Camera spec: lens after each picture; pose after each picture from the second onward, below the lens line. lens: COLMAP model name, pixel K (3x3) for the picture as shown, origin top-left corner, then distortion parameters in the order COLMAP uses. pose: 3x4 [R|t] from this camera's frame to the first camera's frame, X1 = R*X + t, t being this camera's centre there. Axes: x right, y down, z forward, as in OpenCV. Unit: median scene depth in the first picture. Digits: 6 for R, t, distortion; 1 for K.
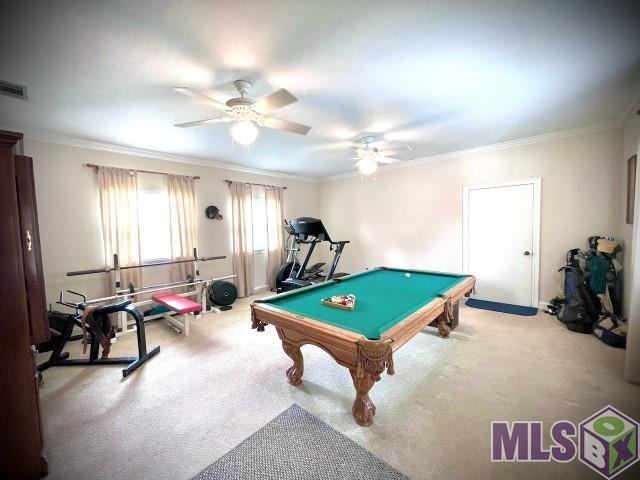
lens RADIAL K [[261.7, 0, 320.0], [0, 261.7, 240.0], [0, 0, 1]] dist [-0.000141, 0.000114]
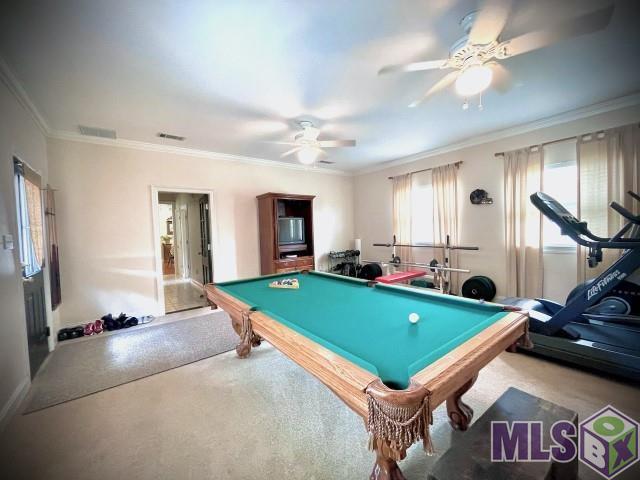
lens RADIAL K [[261.7, 0, 320.0], [0, 261.7, 240.0], [0, 0, 1]] dist [-0.000141, 0.000114]
pose [[-0.167520, 0.098934, -0.980892, 0.593616], [0.008978, 0.995064, 0.098830, -0.056283], [0.985828, 0.007749, -0.167582, 0.667487]]
